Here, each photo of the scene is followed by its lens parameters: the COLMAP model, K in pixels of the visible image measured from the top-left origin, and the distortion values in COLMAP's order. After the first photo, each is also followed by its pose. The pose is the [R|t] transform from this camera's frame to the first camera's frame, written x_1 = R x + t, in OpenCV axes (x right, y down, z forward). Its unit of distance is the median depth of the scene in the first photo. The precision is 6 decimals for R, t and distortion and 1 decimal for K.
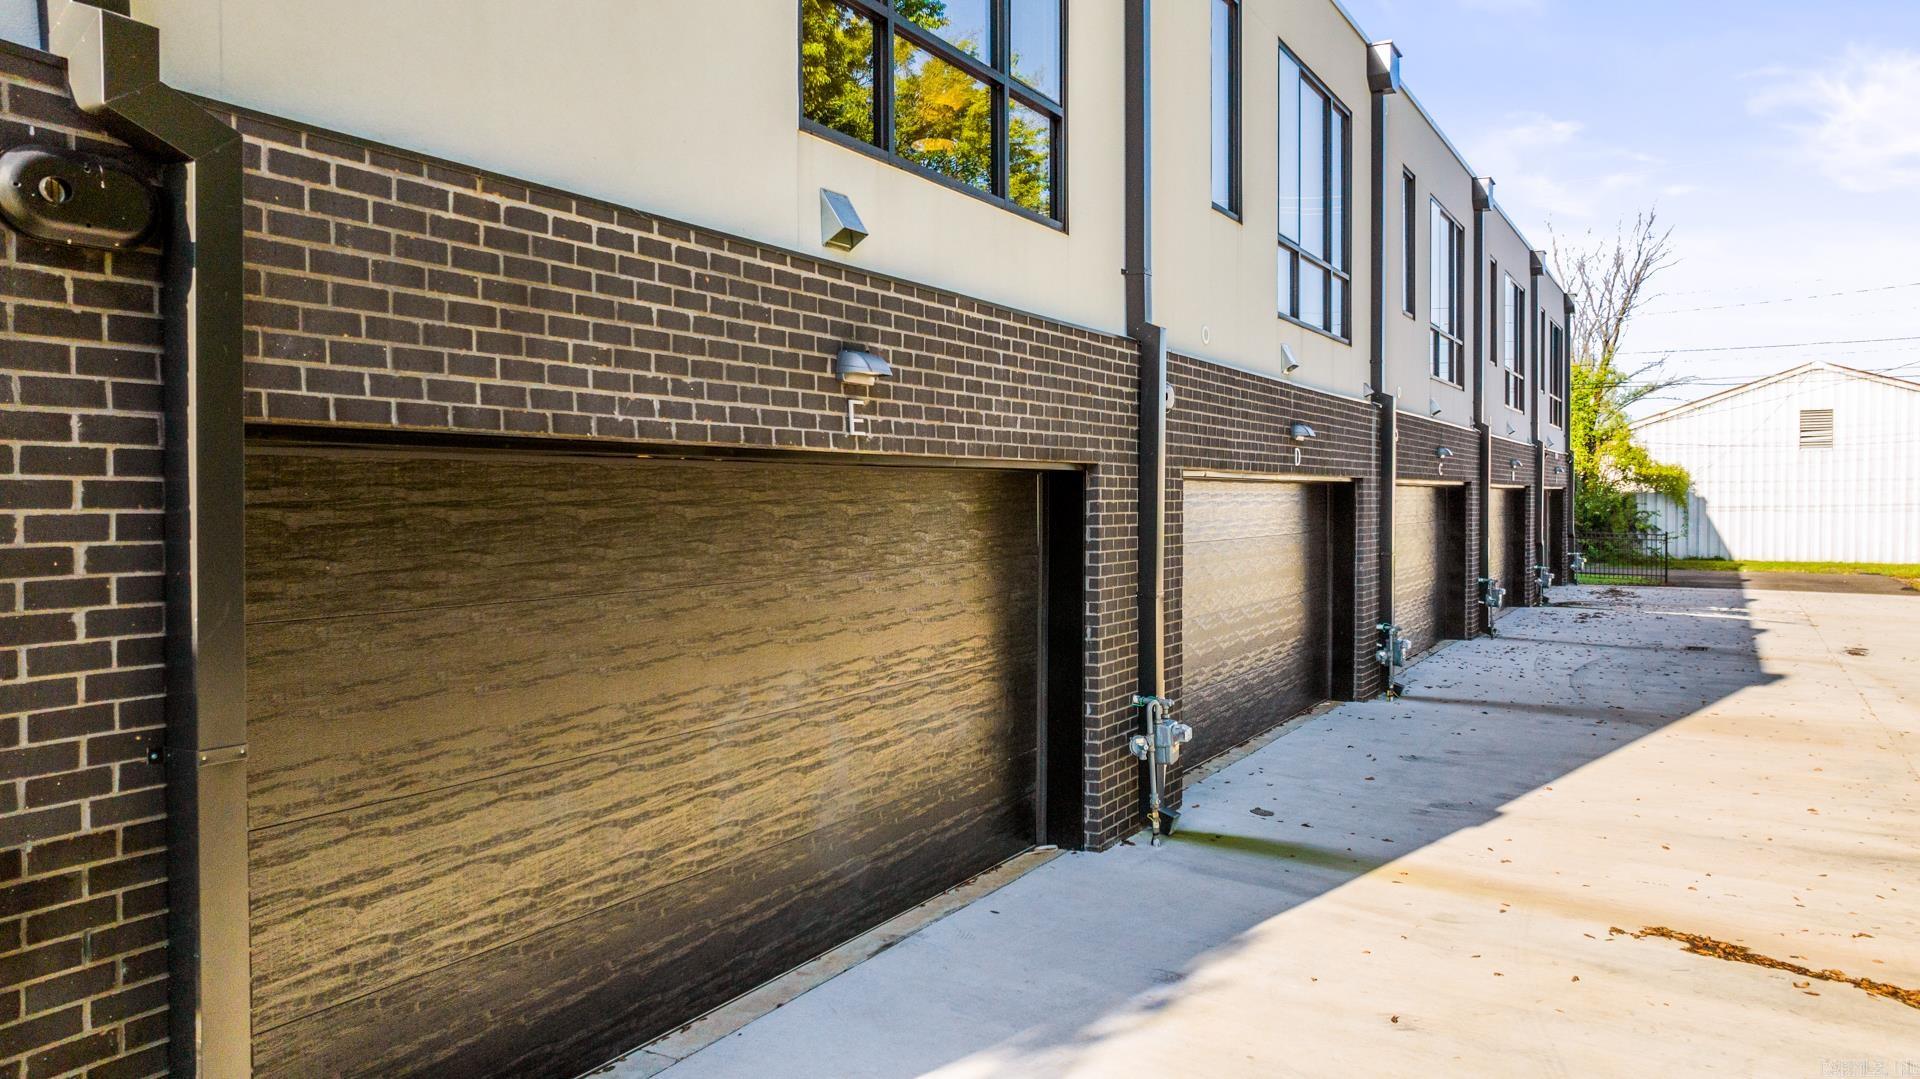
lens RADIAL K [[1364.0, 0, 968.1], [0, 1364.0, 529.4], [0, 0, 1]] dist [-0.020636, 0.014810]
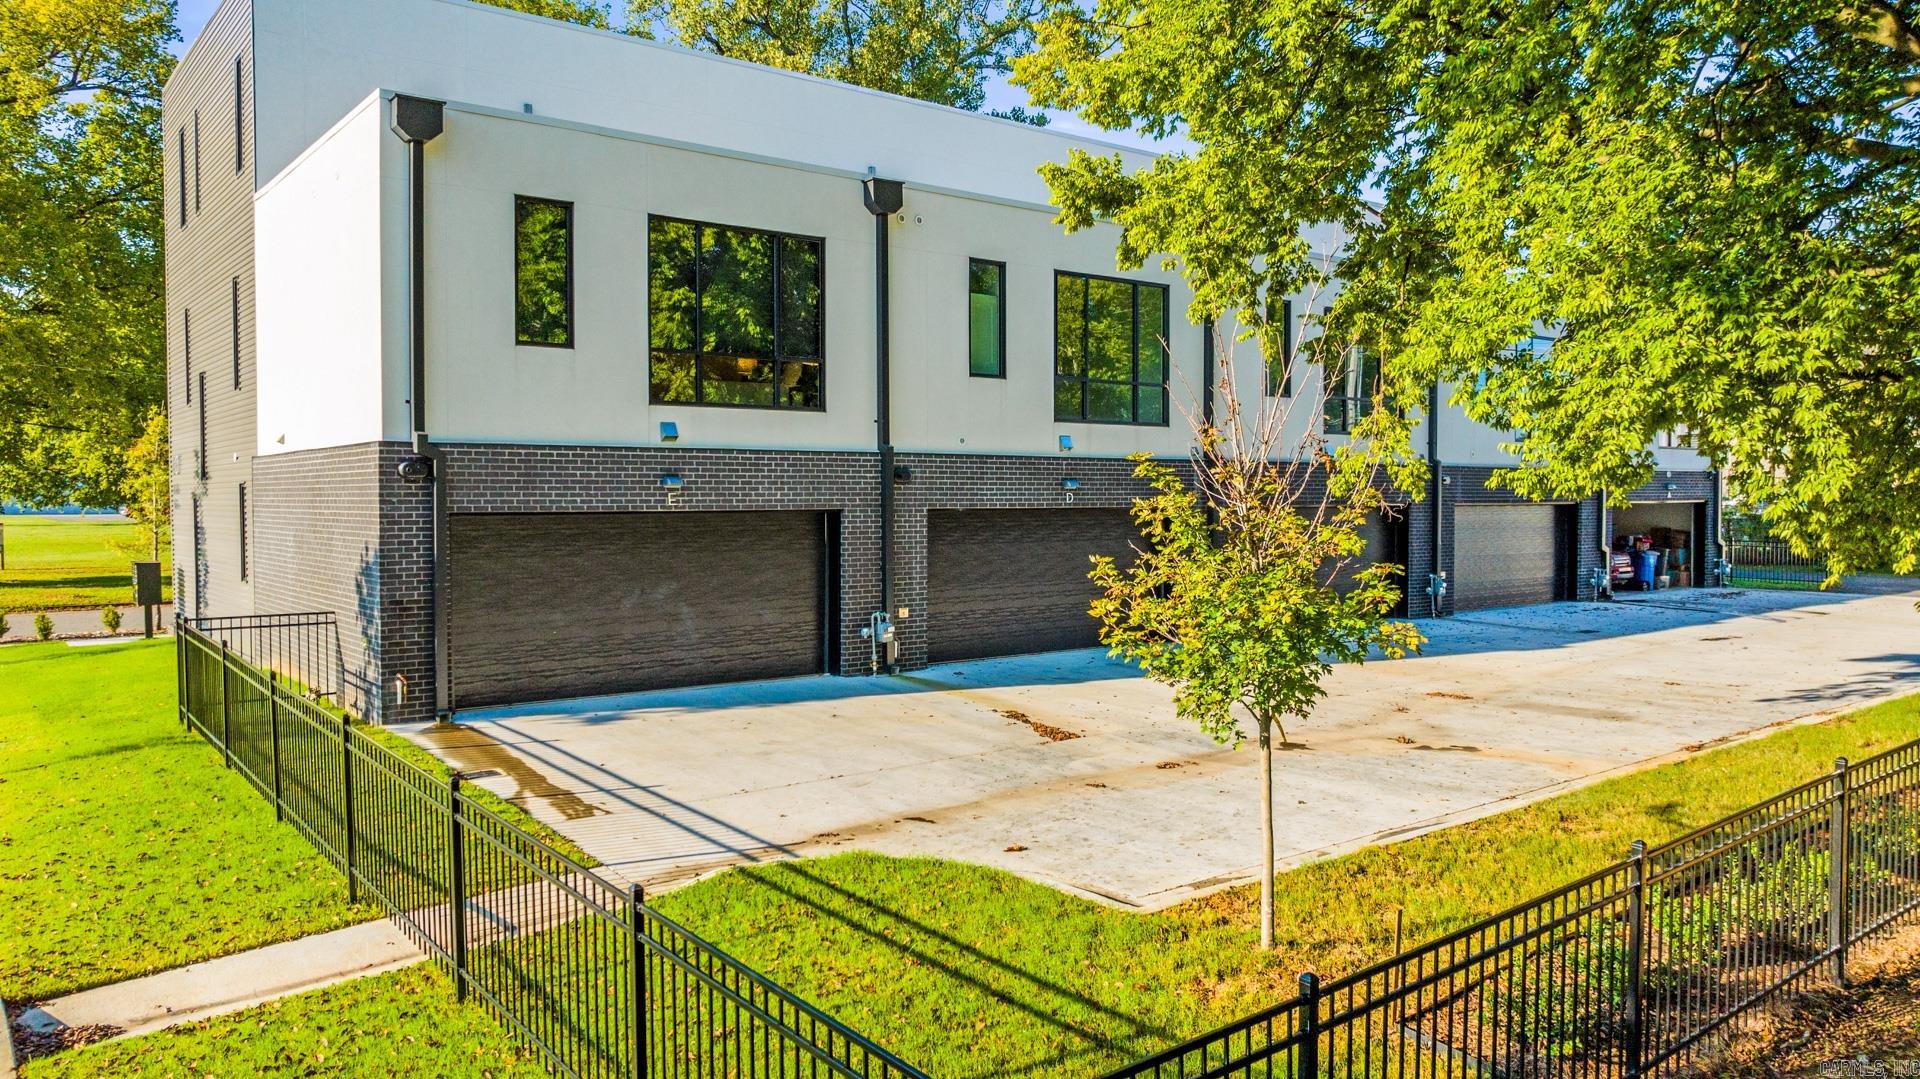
lens RADIAL K [[1364.0, 0, 954.9], [0, 1364.0, 542.1], [0, 0, 1]] dist [-0.020636, 0.014810]
pose [[0.911907, 0.017785, -0.410011, 1.821318], [-0.010897, 0.999758, 0.019129, -0.055253], [0.410252, -0.012976, 0.911880, -1.556193]]
